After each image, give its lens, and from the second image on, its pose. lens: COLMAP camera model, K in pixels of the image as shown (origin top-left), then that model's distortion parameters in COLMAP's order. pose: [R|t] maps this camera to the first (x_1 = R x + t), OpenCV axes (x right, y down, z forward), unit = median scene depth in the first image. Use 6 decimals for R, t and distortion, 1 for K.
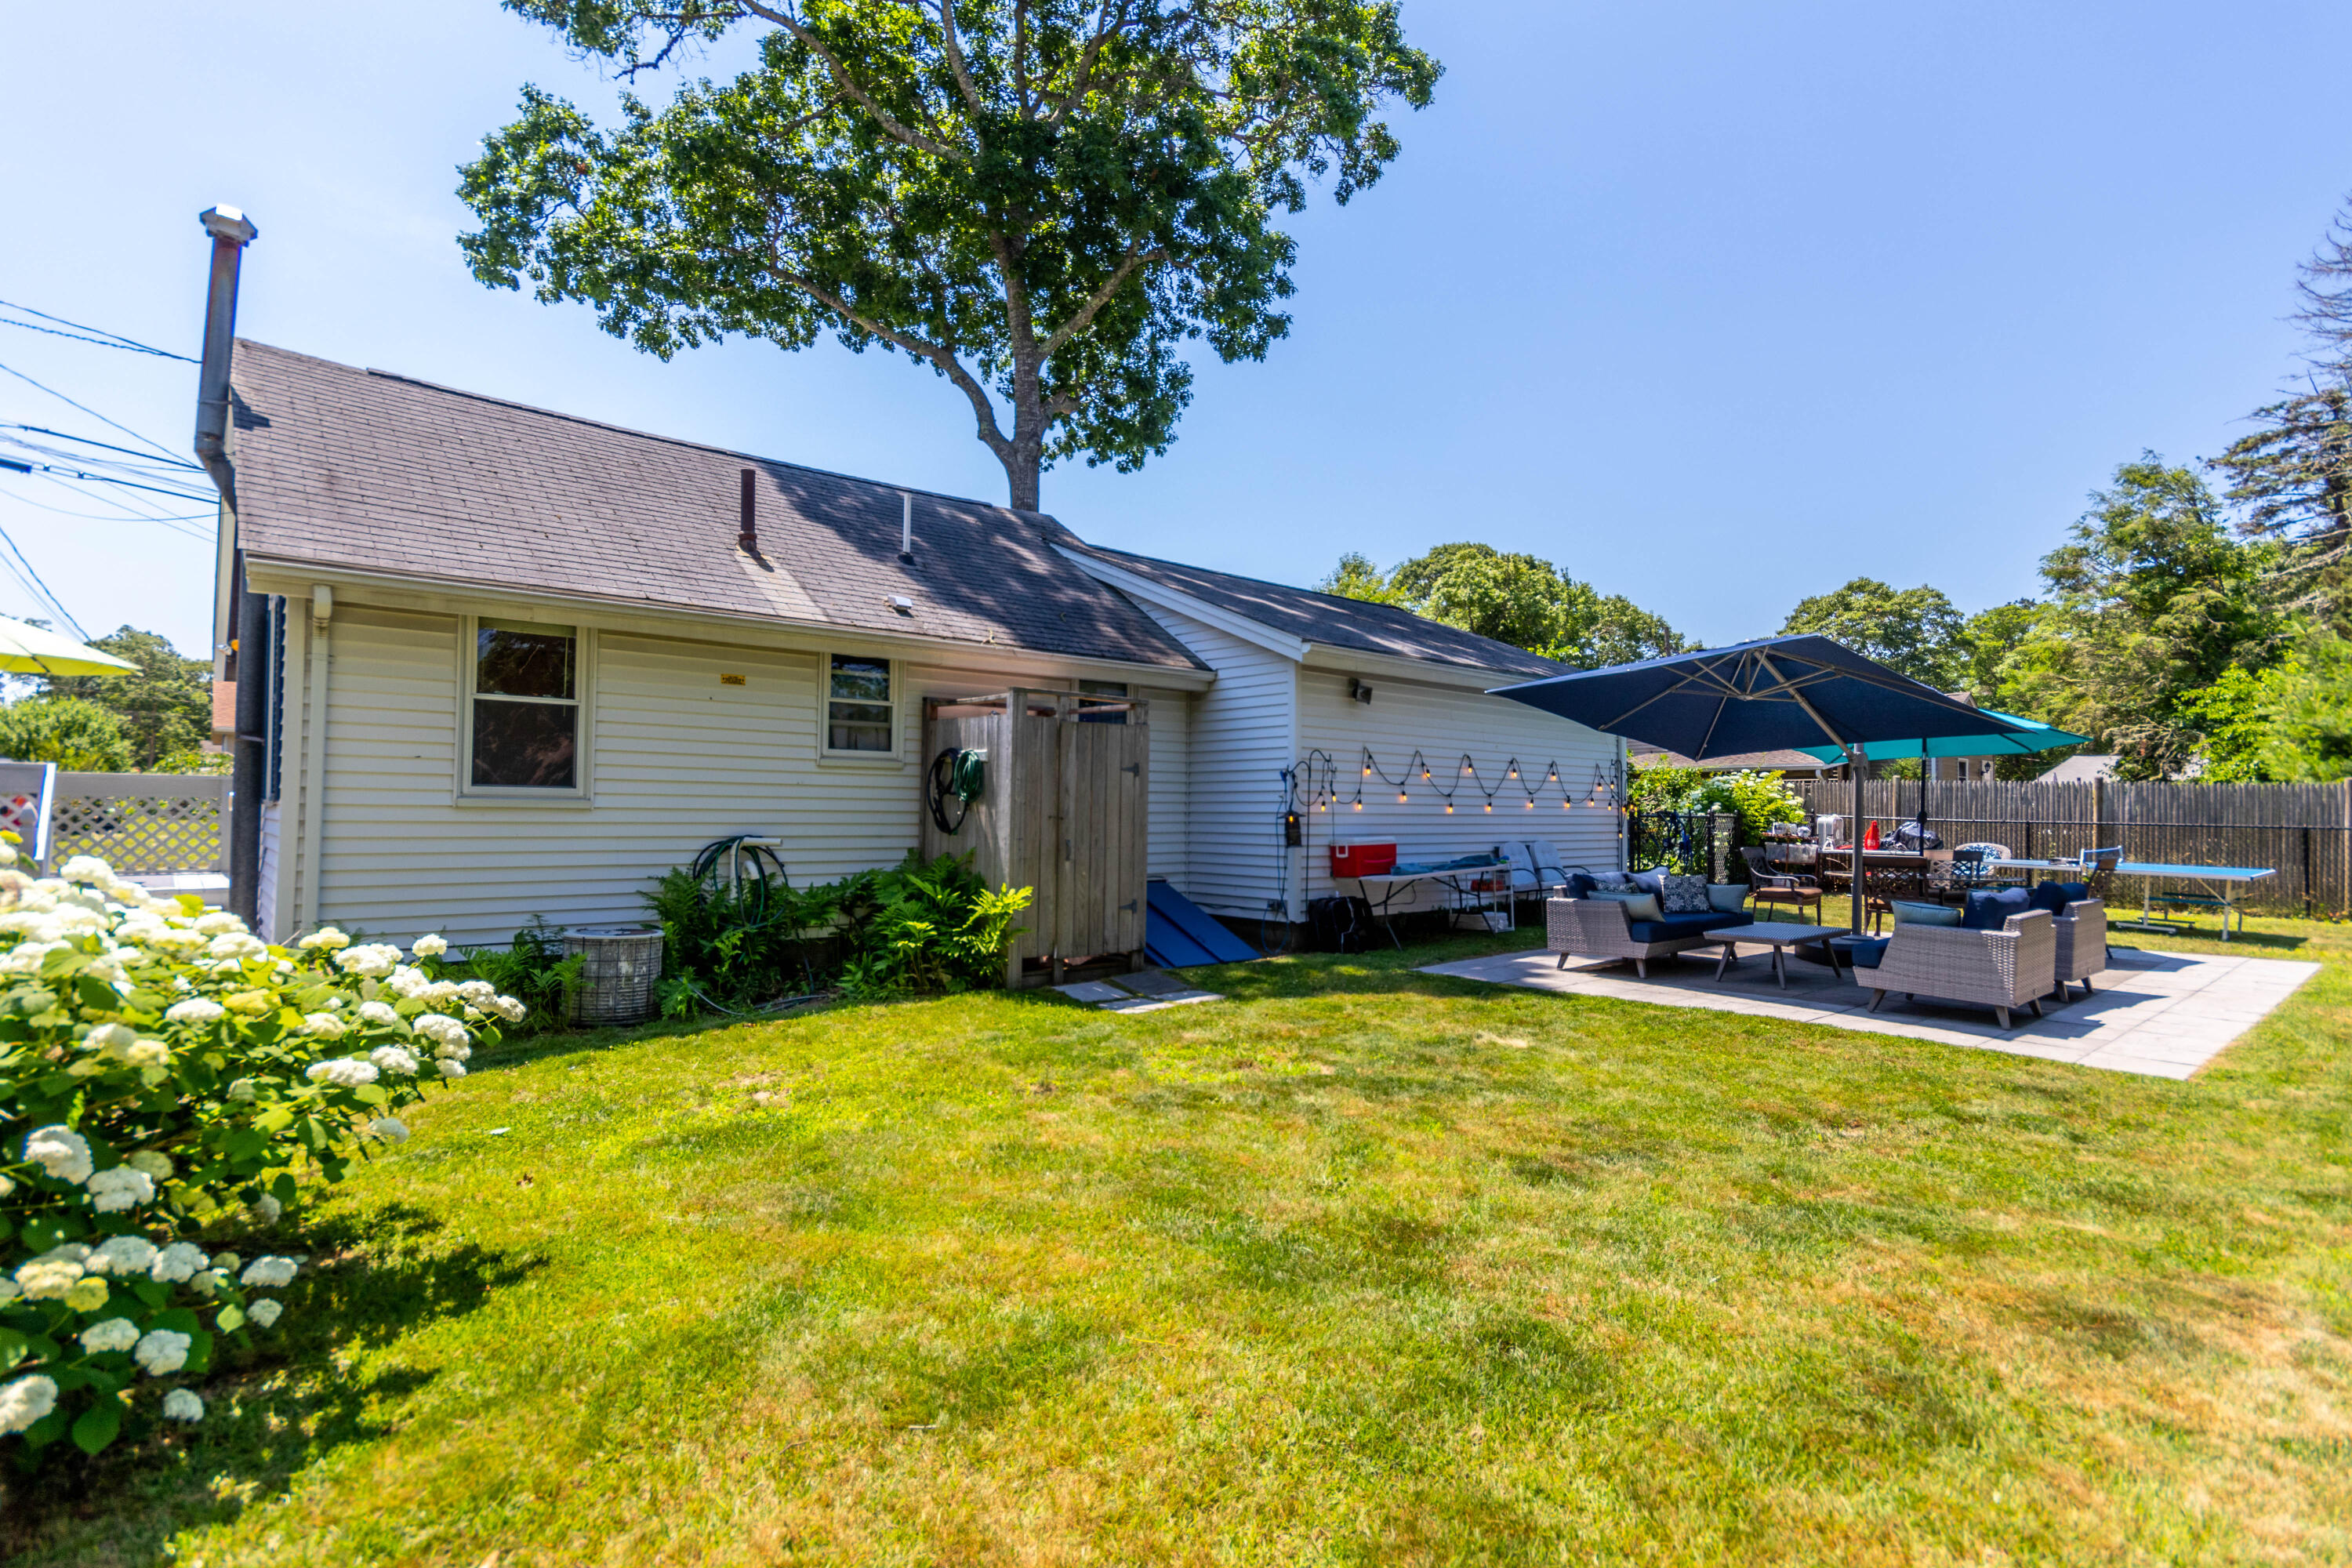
lens RADIAL K [[1105.0, 0, 1185.1], [0, 1105.0, 781.7], [0, 0, 1]] dist [0.000700, 0.000247]
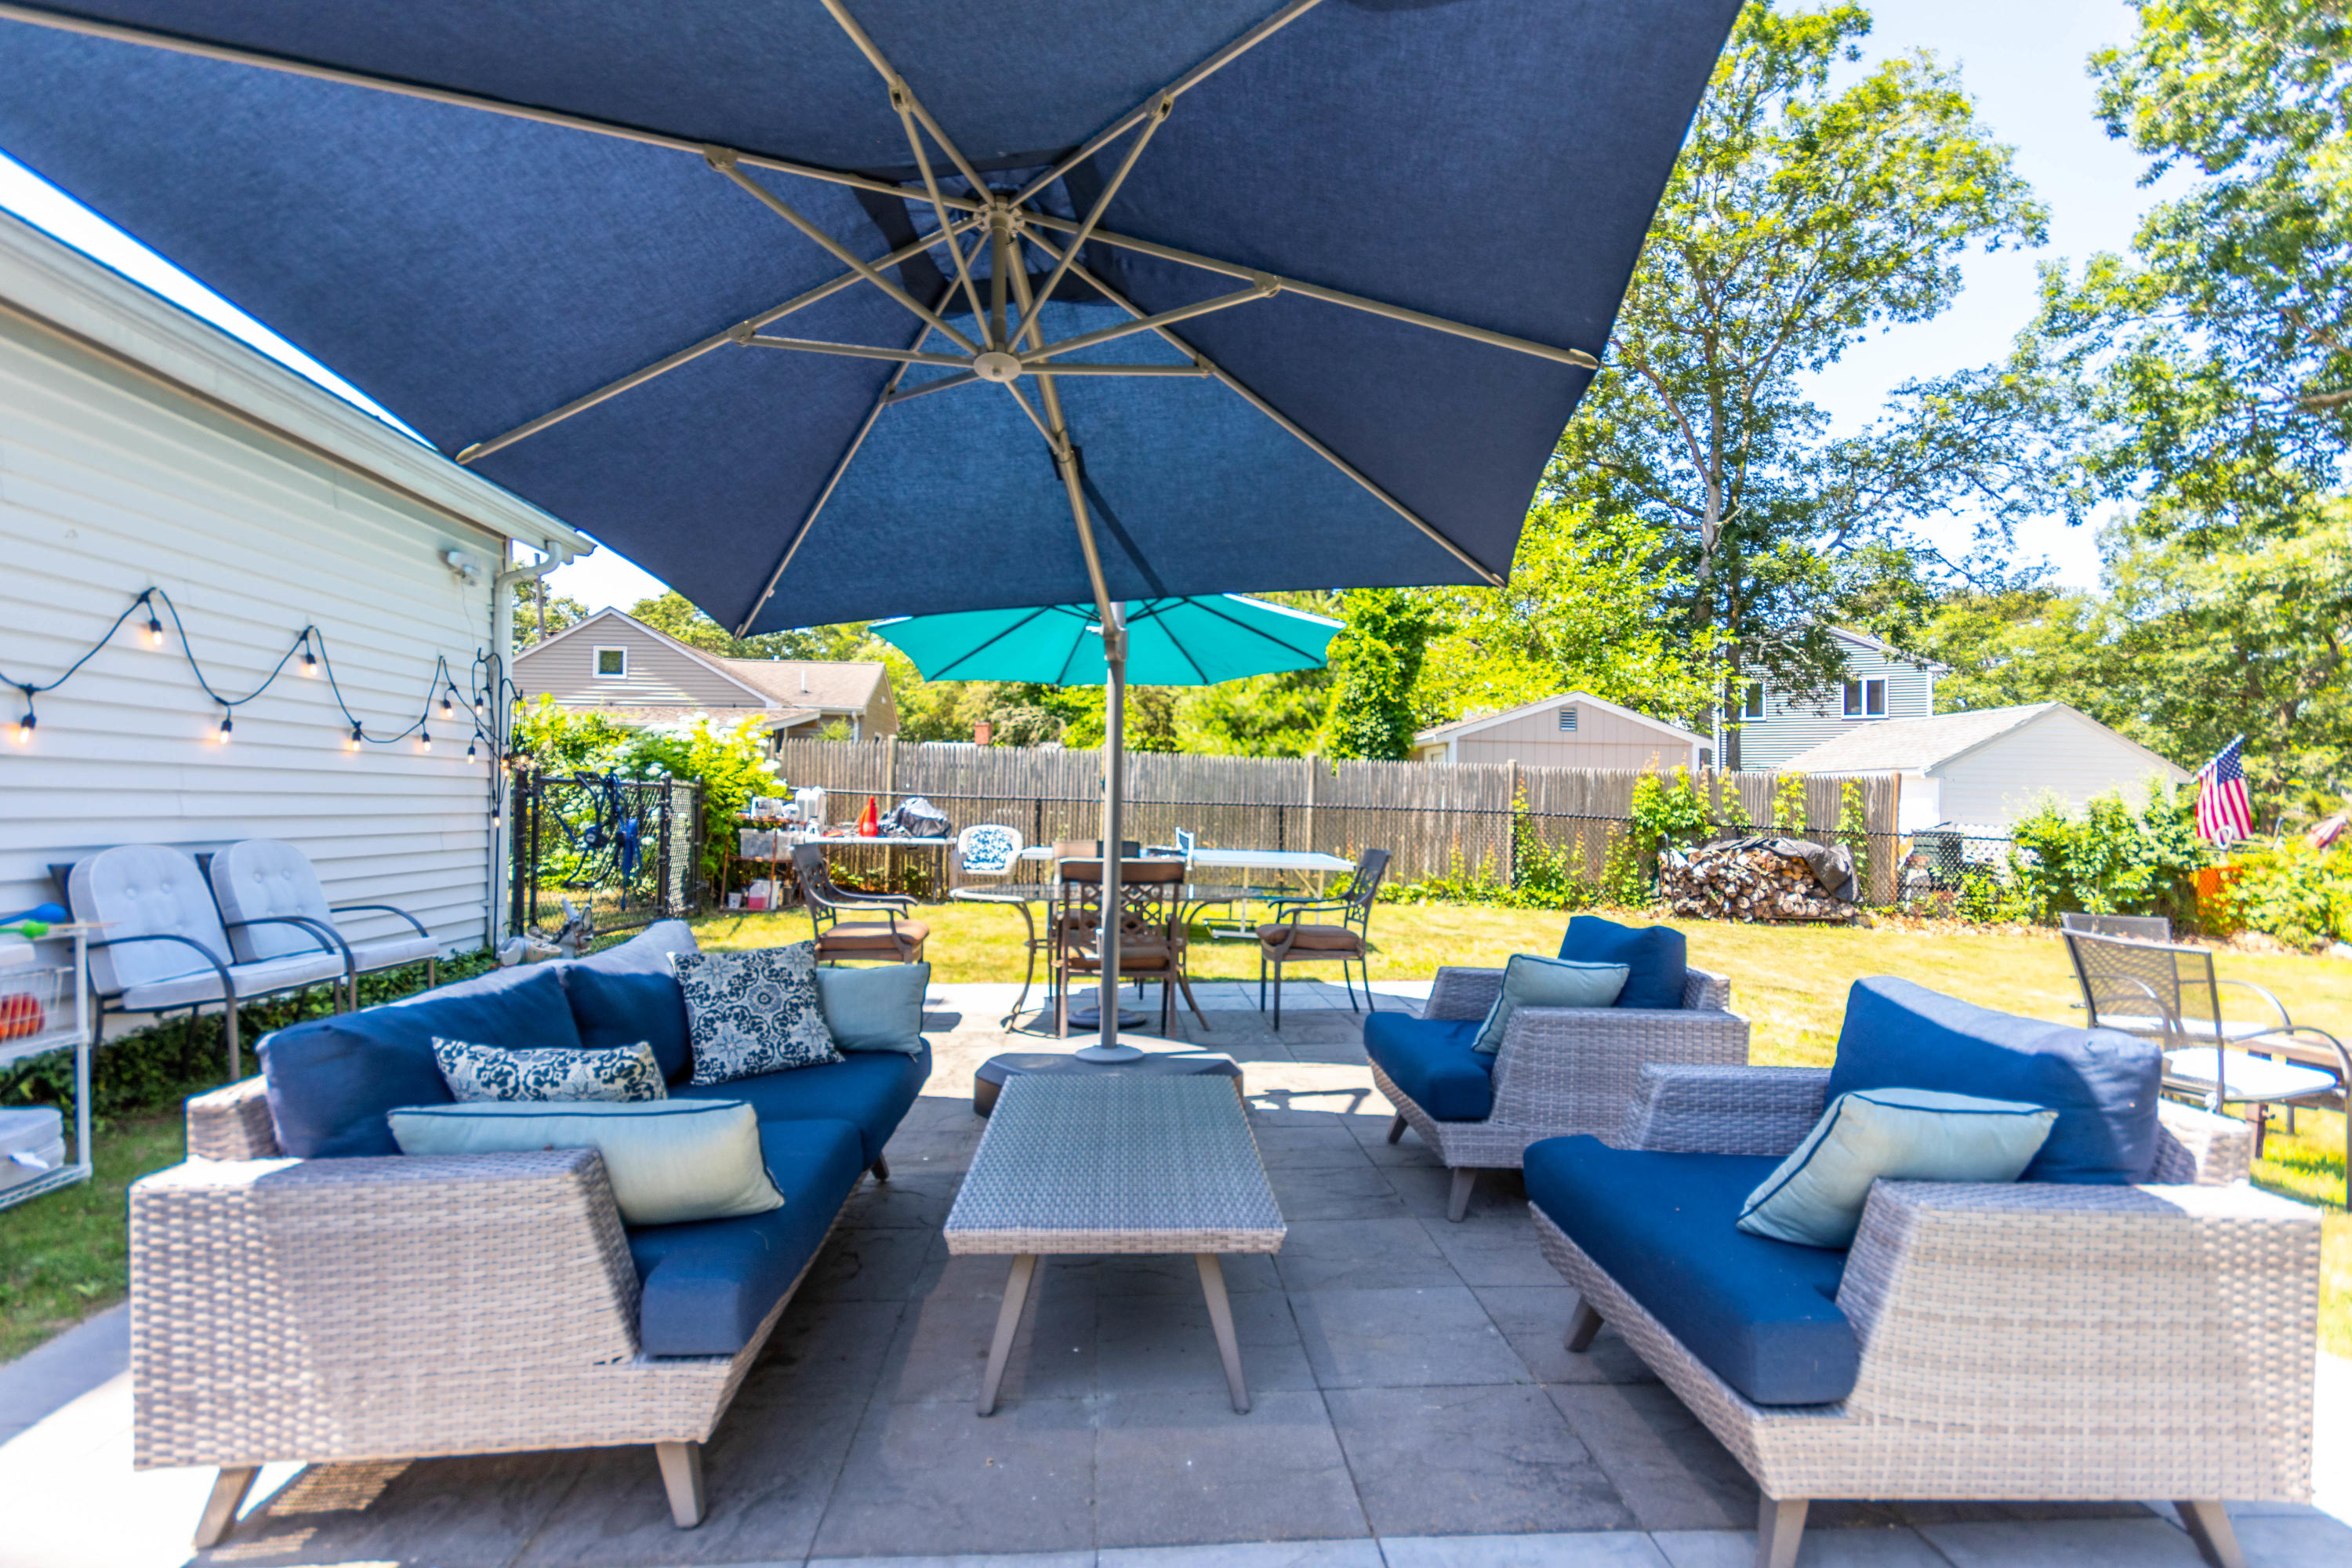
lens RADIAL K [[1105.0, 0, 1167.3], [0, 1105.0, 791.1], [0, 0, 1]] dist [0.000700, 0.000247]
pose [[0.584031, 0.012623, 0.811633, 0.167453], [-0.032886, 0.999426, 0.008121, 0.021081], [-0.811065, -0.031434, 0.584111, 0.456183]]
